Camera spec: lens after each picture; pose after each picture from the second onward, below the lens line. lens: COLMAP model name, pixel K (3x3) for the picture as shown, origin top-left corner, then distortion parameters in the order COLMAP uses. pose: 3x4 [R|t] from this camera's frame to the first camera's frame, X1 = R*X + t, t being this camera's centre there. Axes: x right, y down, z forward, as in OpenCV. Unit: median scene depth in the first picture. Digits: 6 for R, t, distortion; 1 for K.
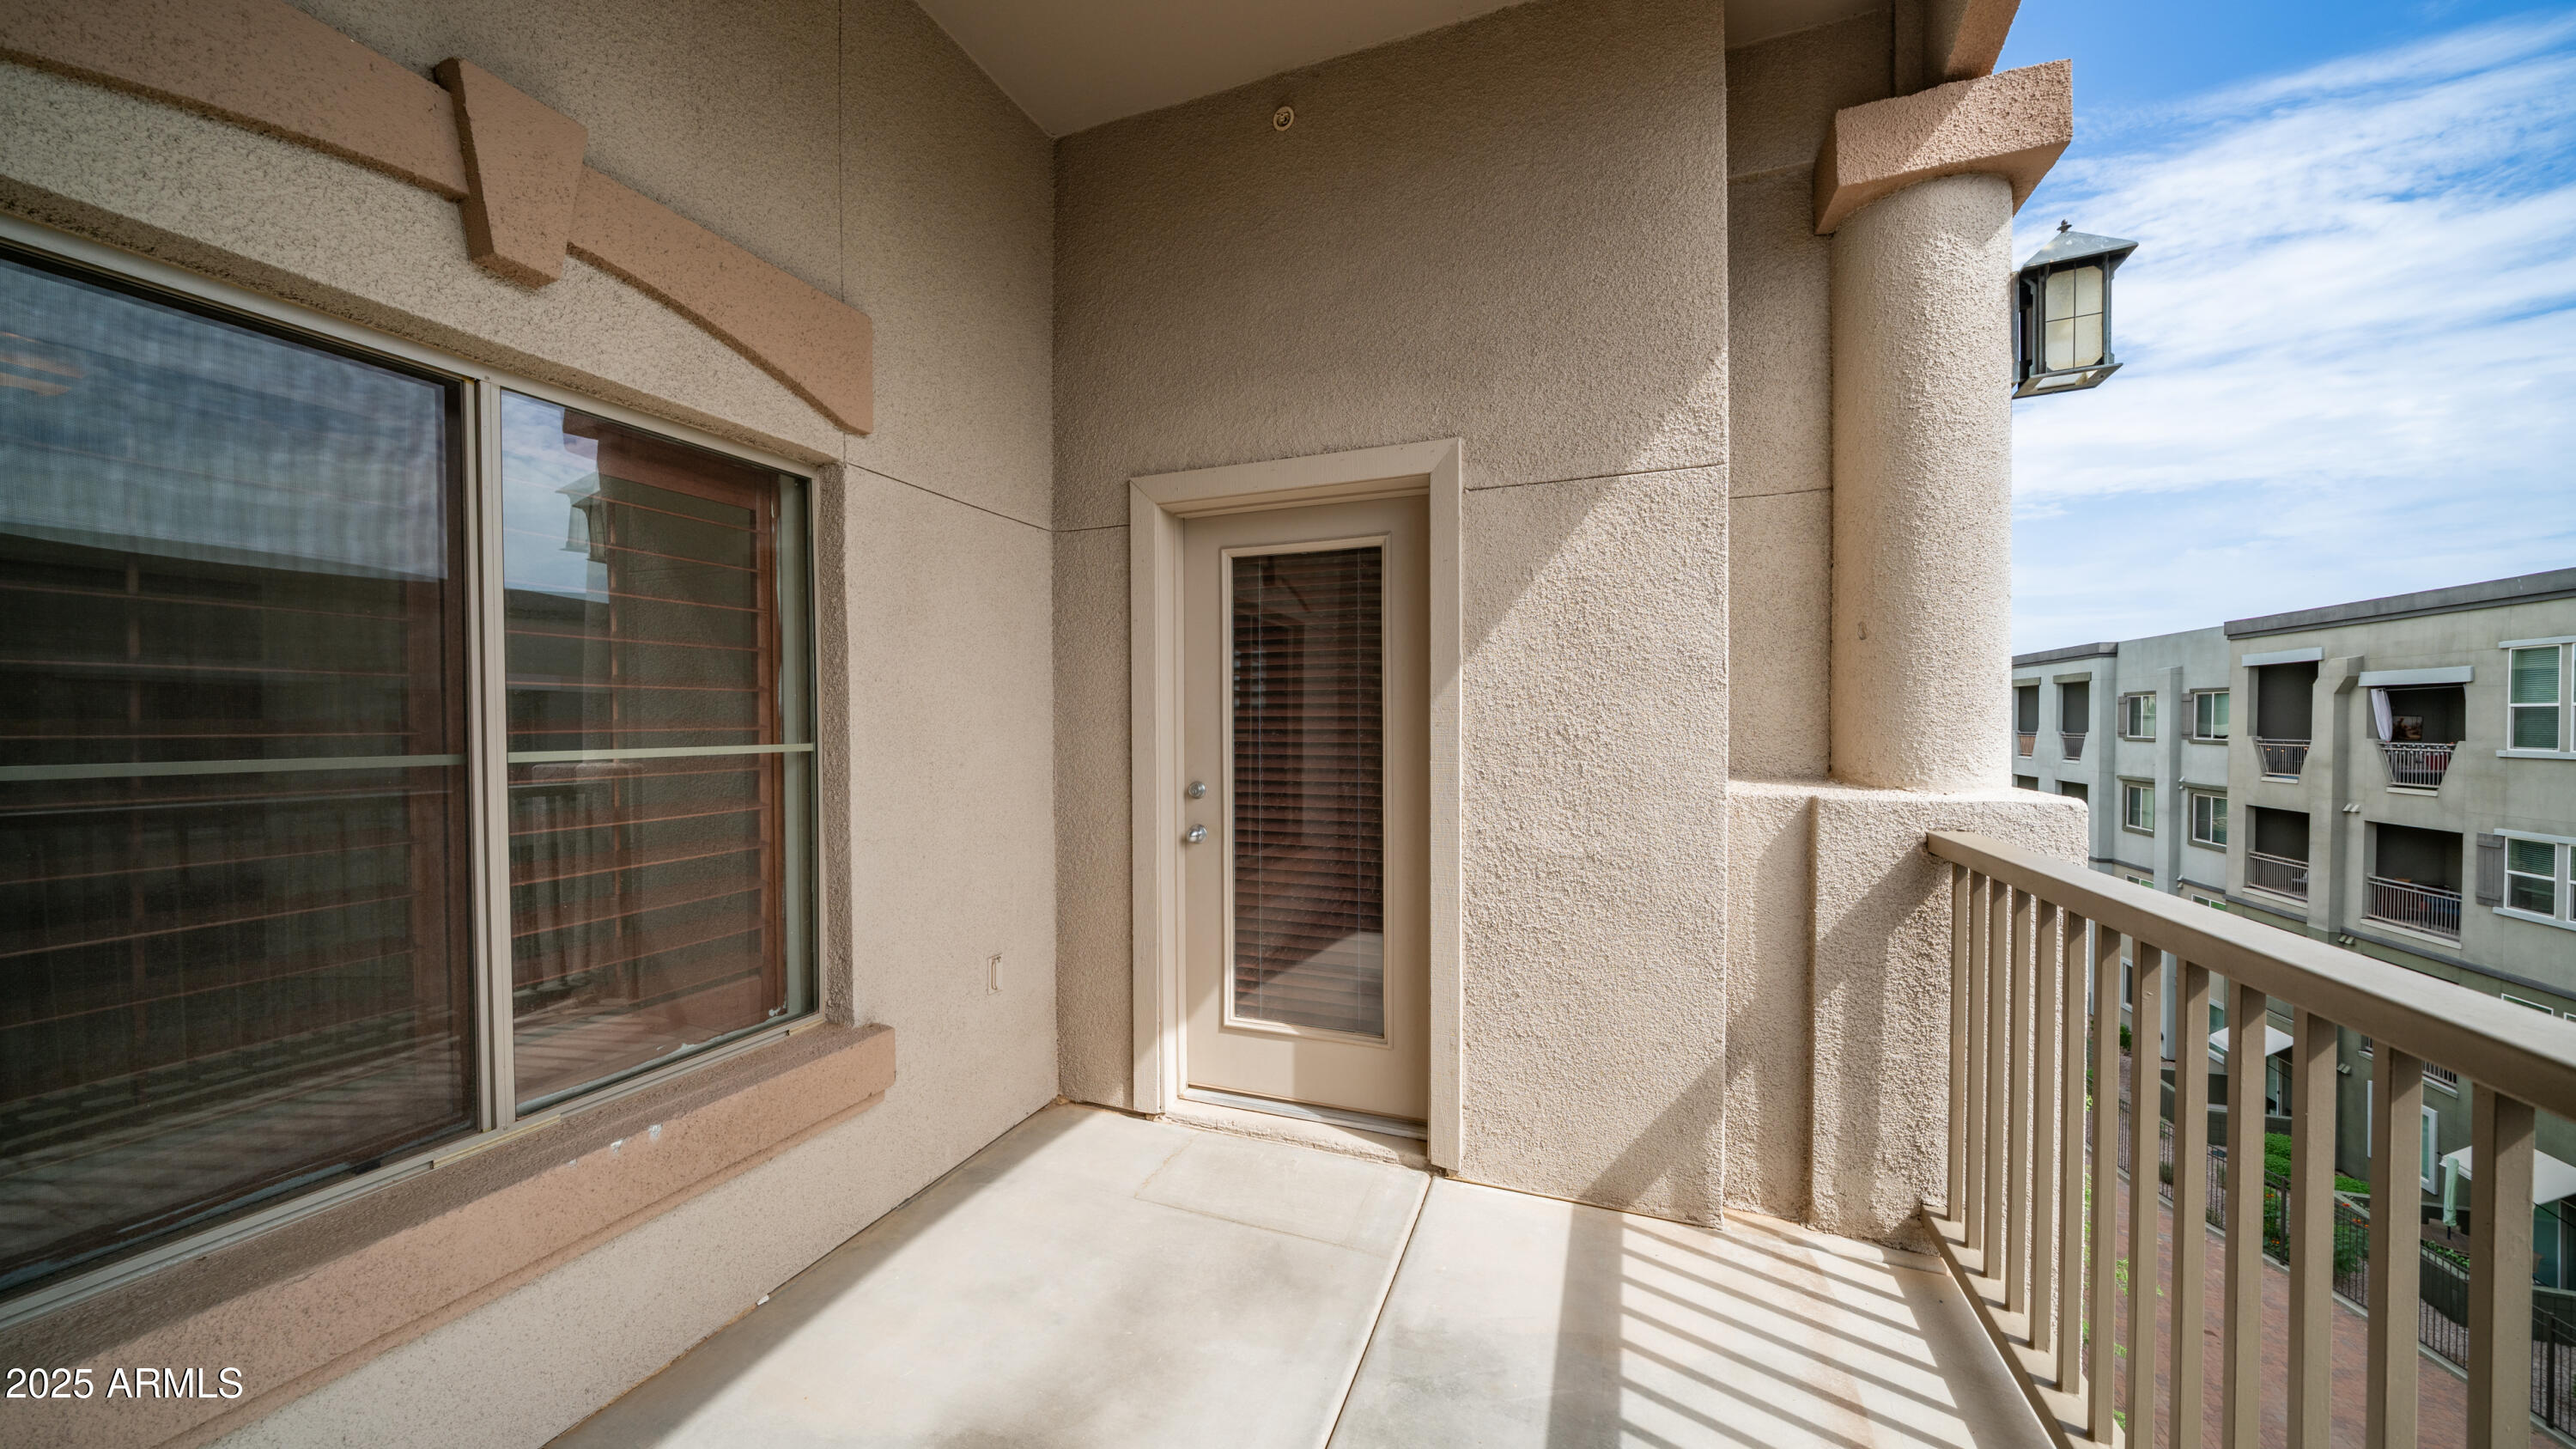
lens RADIAL K [[890.9, 0, 1278.7], [0, 890.9, 729.9], [0, 0, 1]] dist [-0.009535, 0.000052]
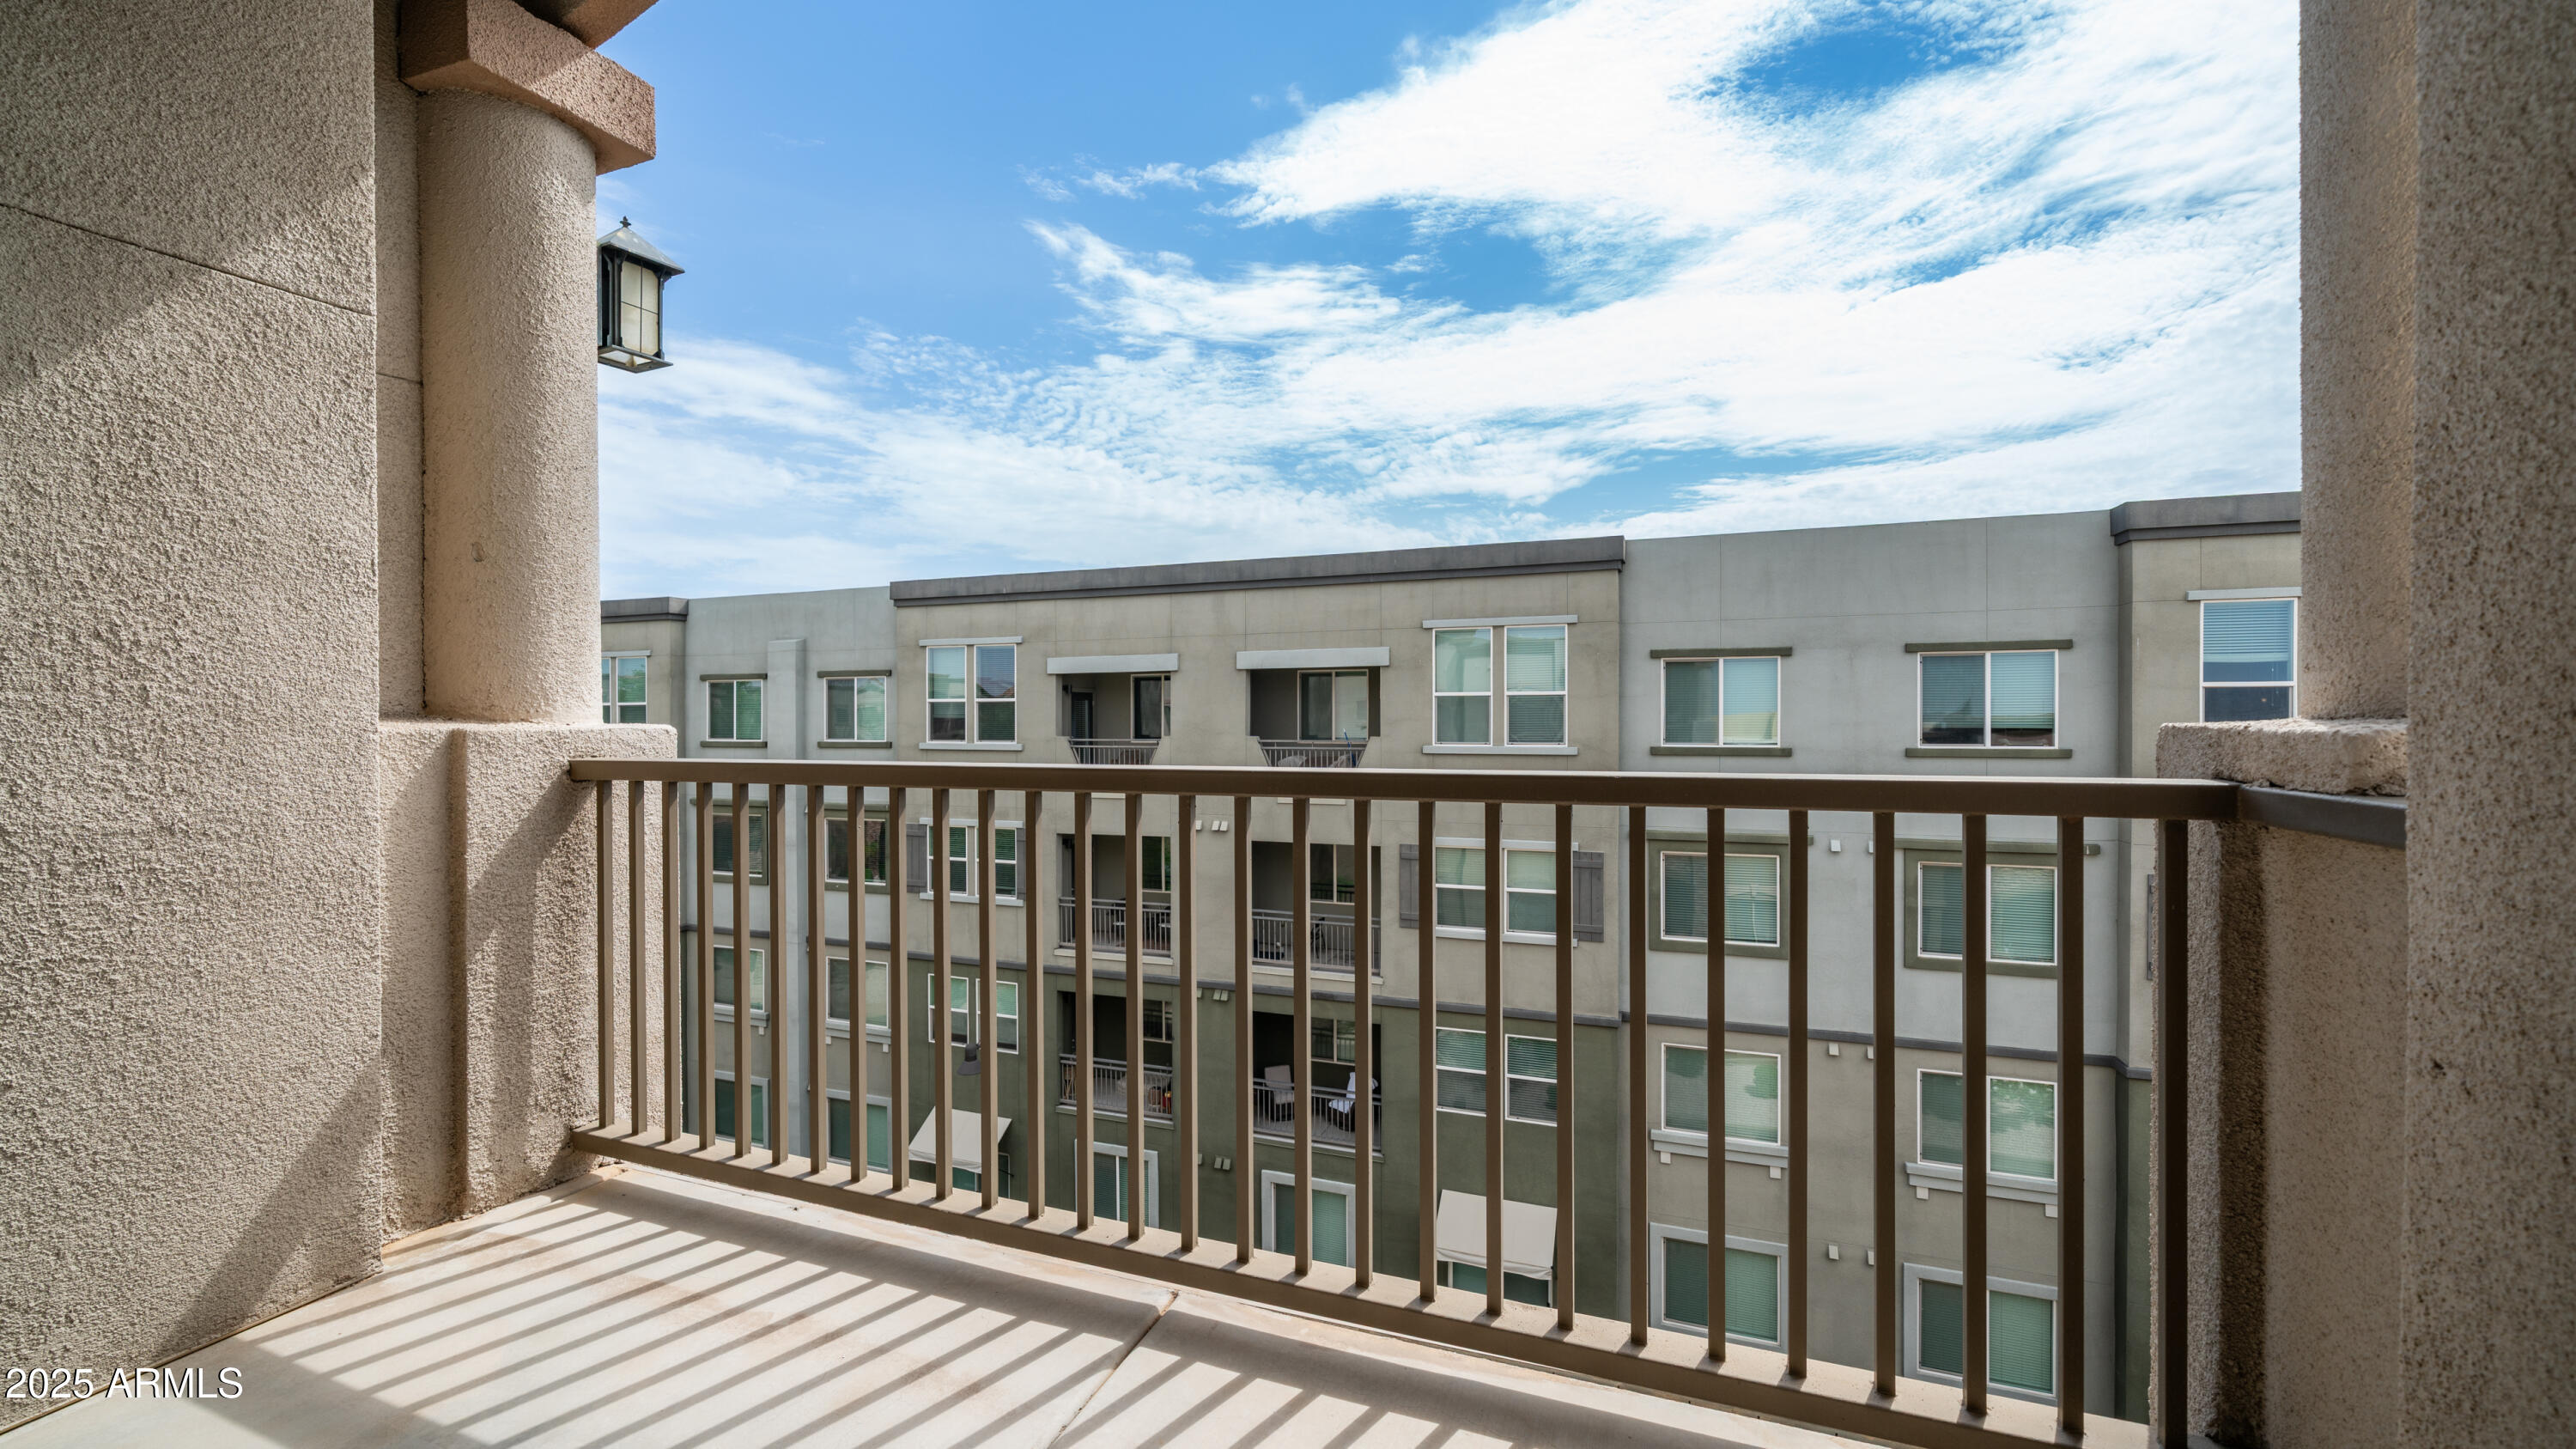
lens RADIAL K [[1015.6, 0, 1283.0], [0, 1015.6, 720.3], [0, 0, 1]] dist [-0.002663, -0.000098]
pose [[-0.010036, -0.002296, 0.999947, -0.420621], [0.017241, 0.999848, 0.002469, 0.078273], [-0.999801, 0.017265, -0.009994, 0.186738]]
